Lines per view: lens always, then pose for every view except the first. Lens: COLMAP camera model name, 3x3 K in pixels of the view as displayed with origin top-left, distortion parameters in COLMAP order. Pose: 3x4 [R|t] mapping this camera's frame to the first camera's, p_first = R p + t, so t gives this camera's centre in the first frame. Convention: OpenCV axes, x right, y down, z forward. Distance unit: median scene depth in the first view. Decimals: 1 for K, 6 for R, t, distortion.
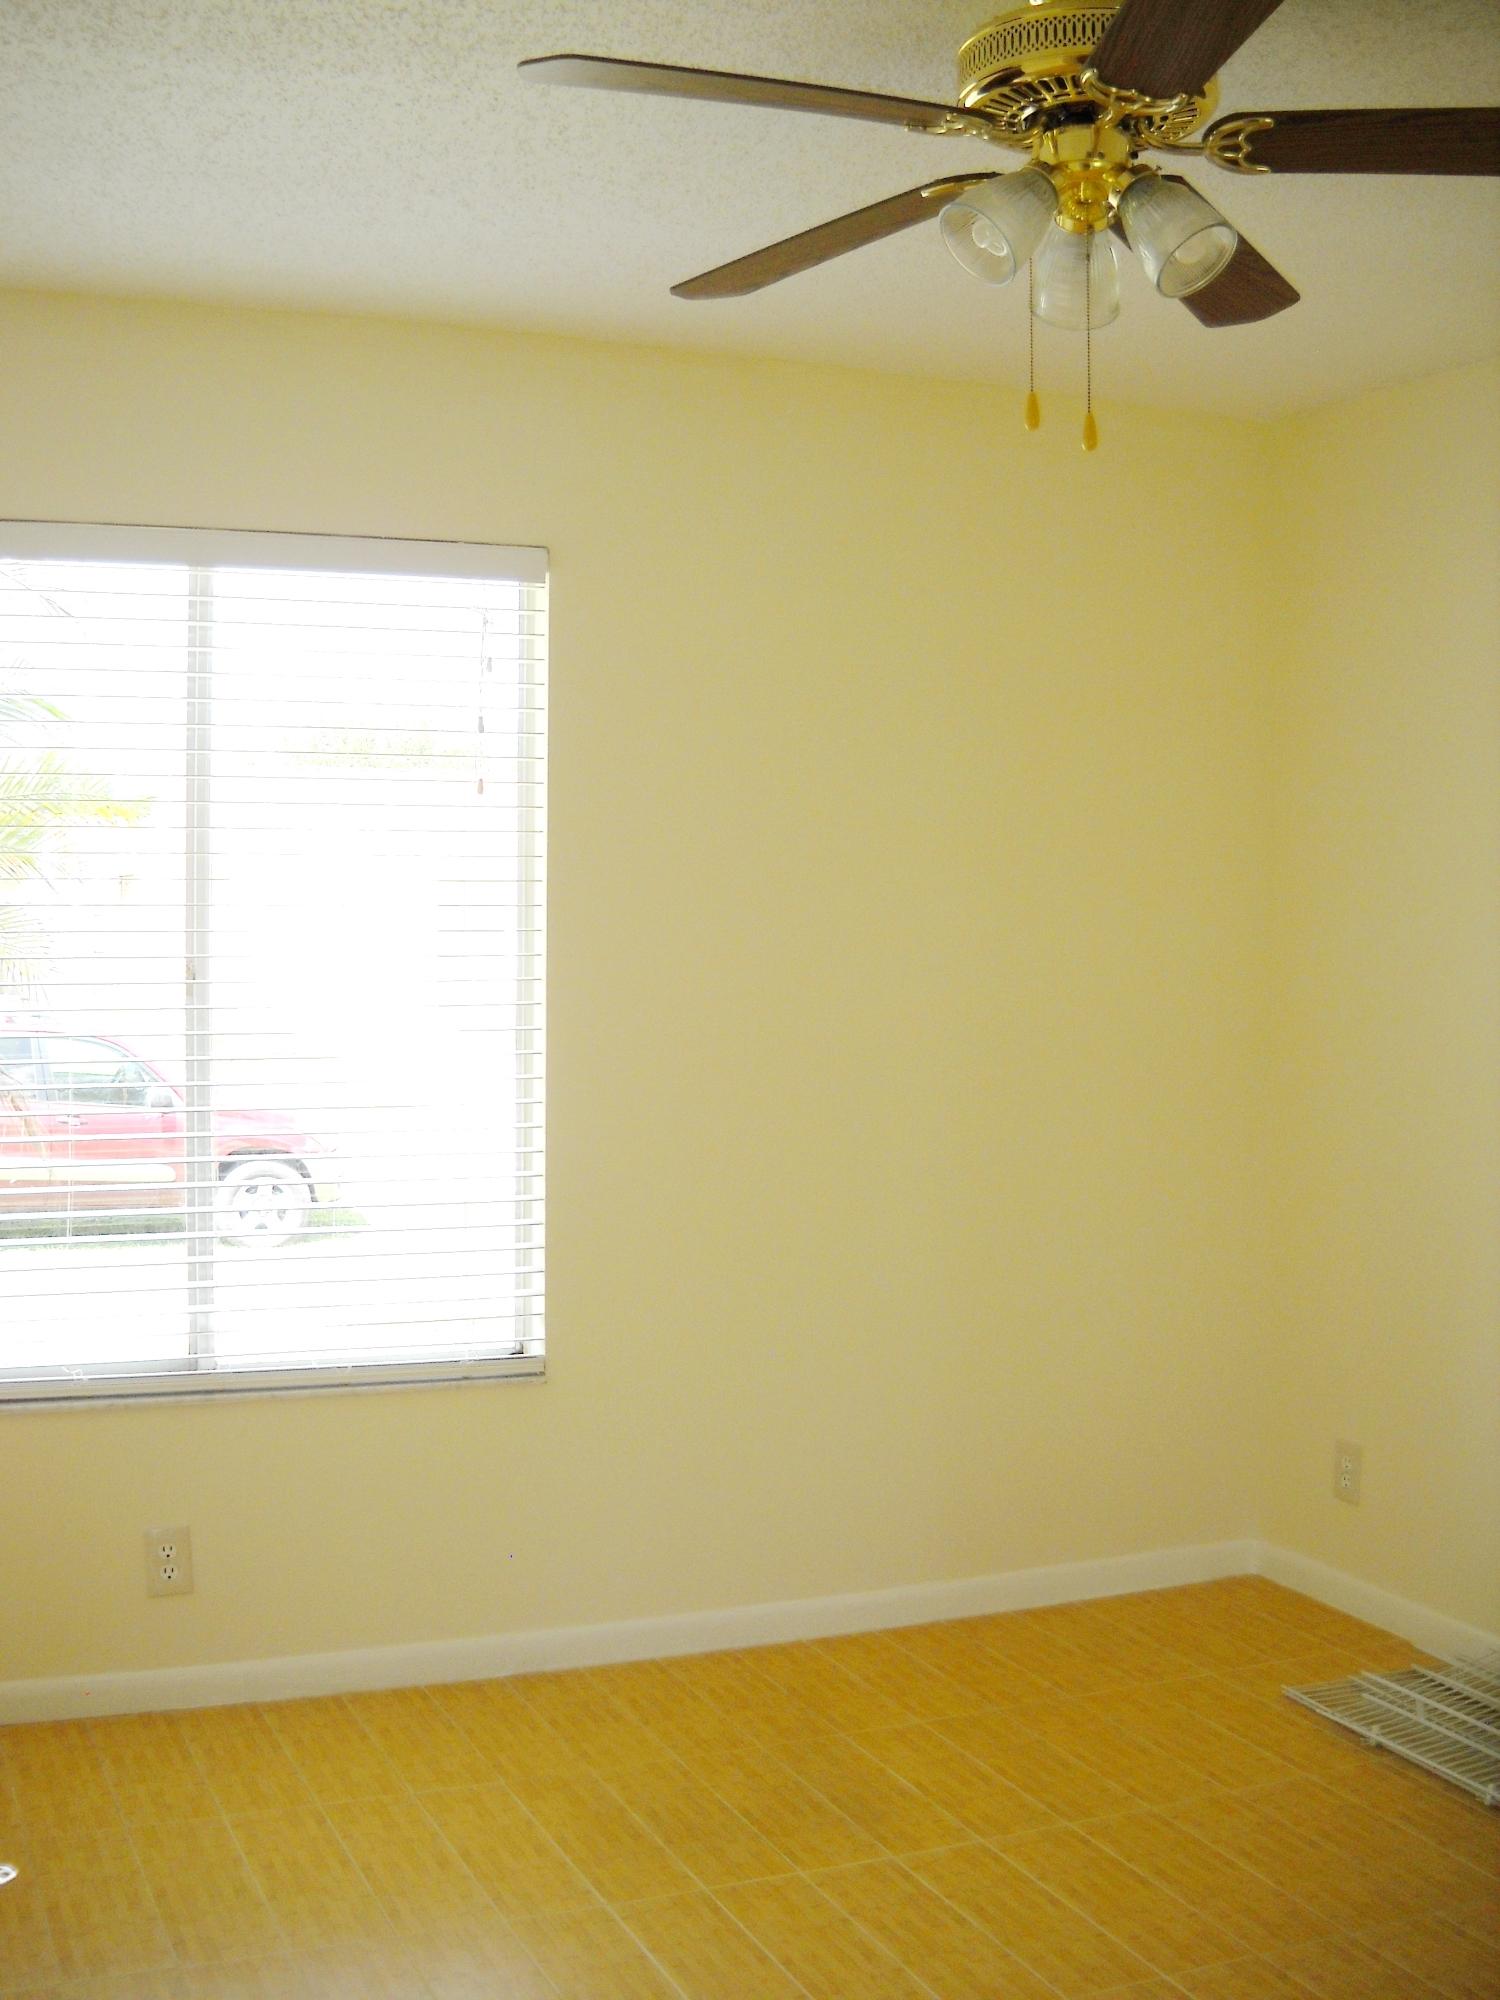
lens RADIAL K [[2278.1, 0, 750.0], [0, 2278.1, 1000.0], [0, 0, 1]] dist [-0.262298, 0.249211]
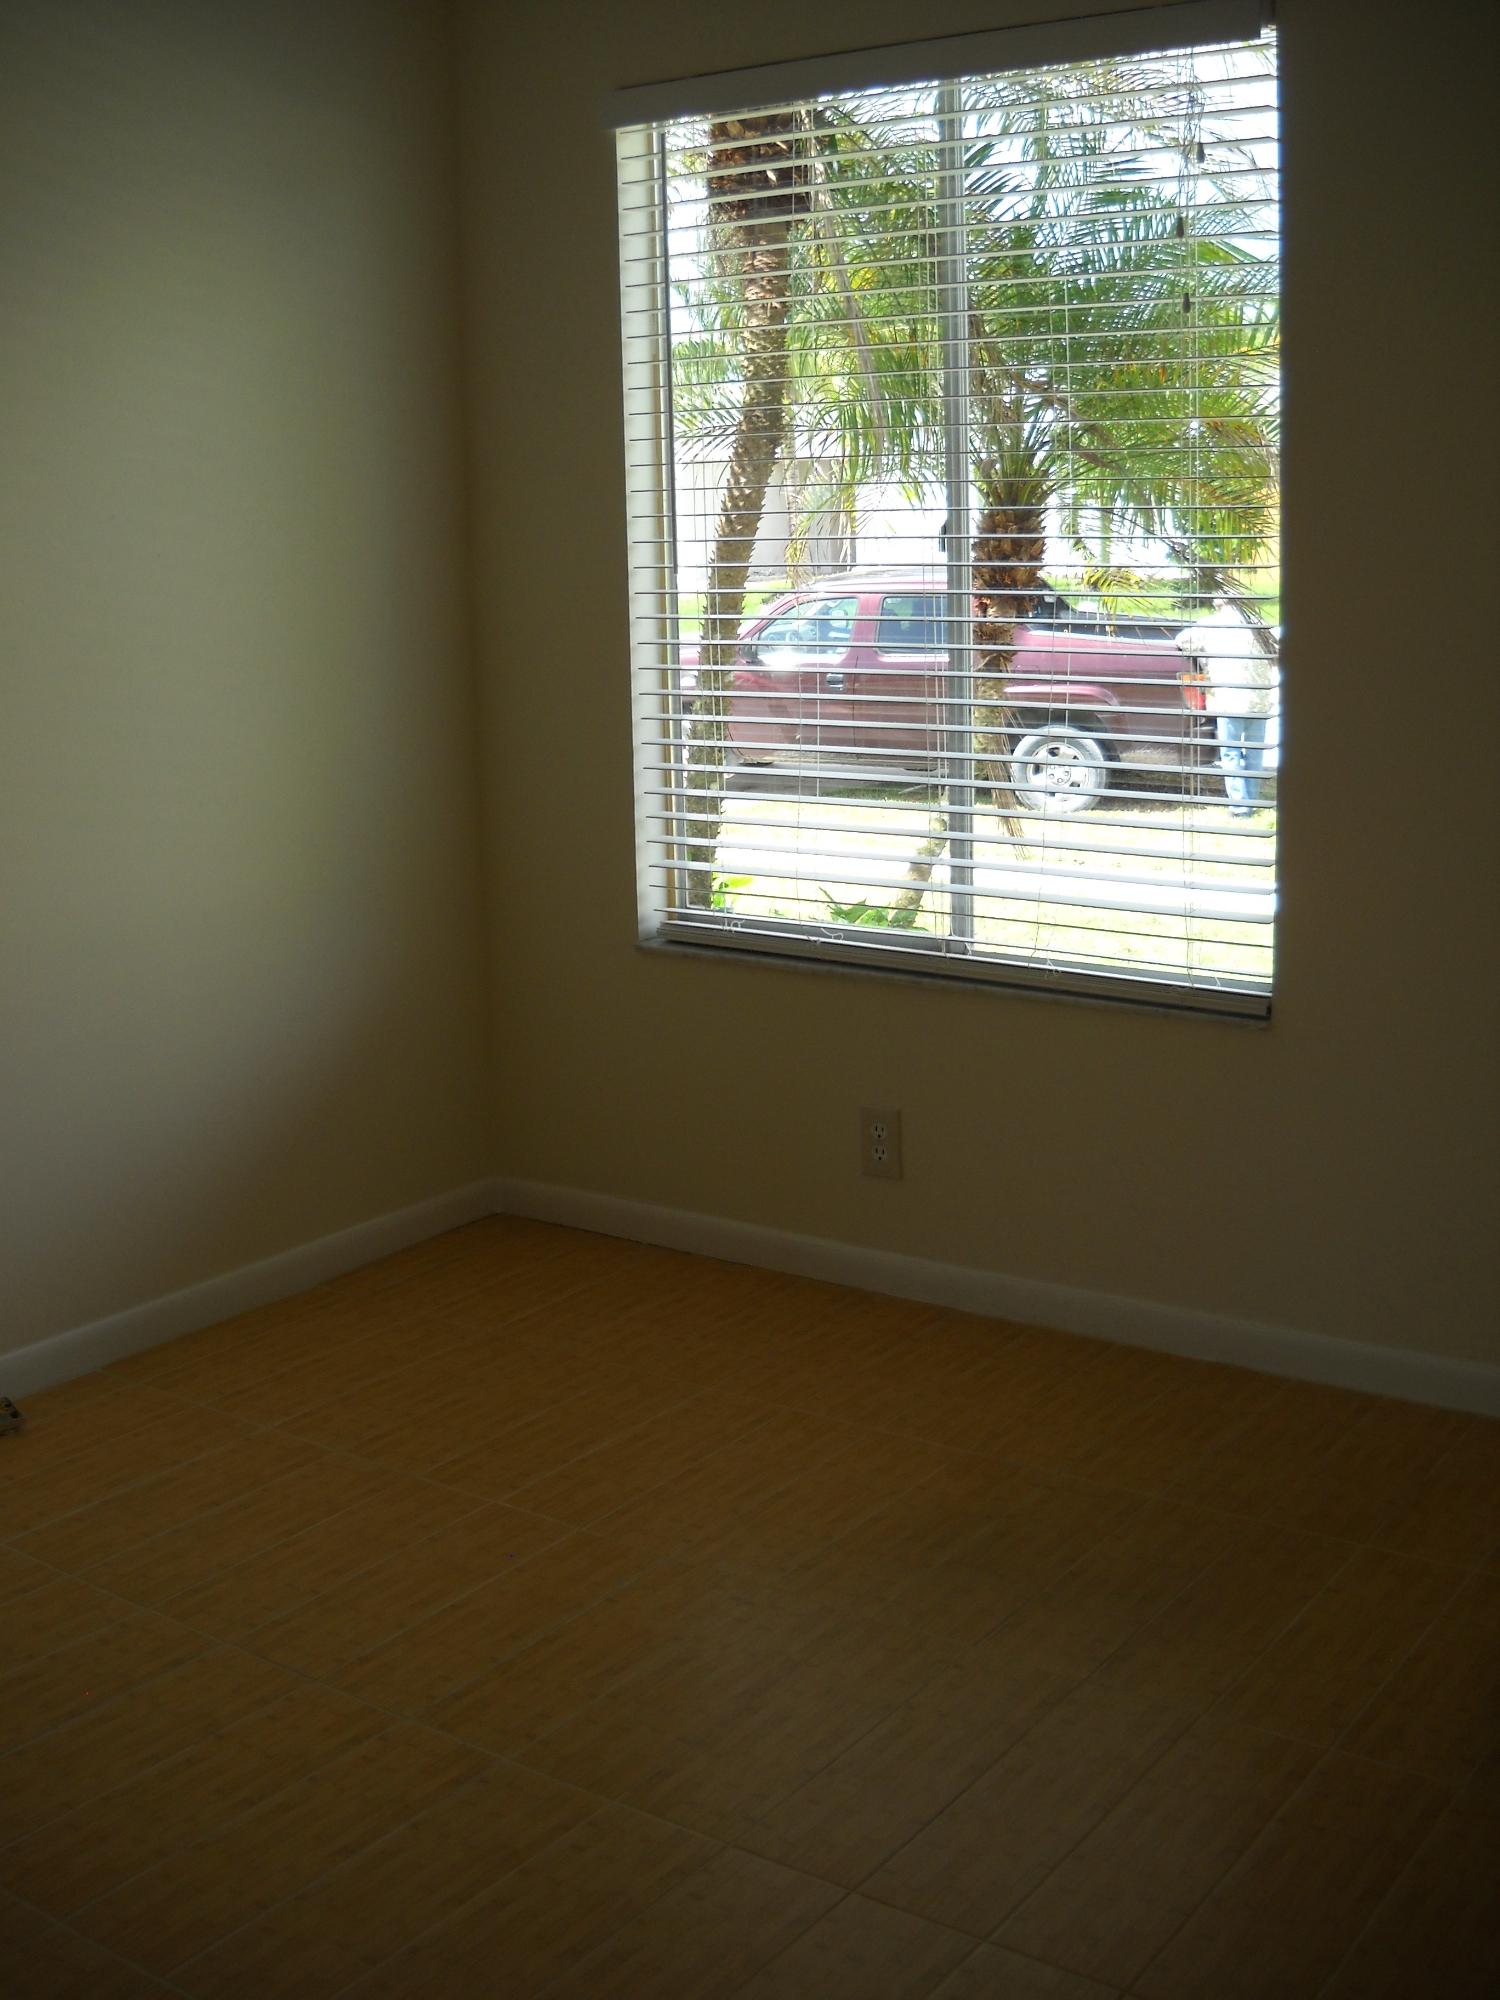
lens RADIAL K [[2278.1, 0, 750.0], [0, 2278.1, 1000.0], [0, 0, 1]] dist [-0.262298, 0.249211]
pose [[0.547256, 0.163190, -0.820902, 0.496785], [-0.015475, 0.982613, 0.185021, 0.009740], [0.836822, -0.088550, 0.540267, 0.408251]]
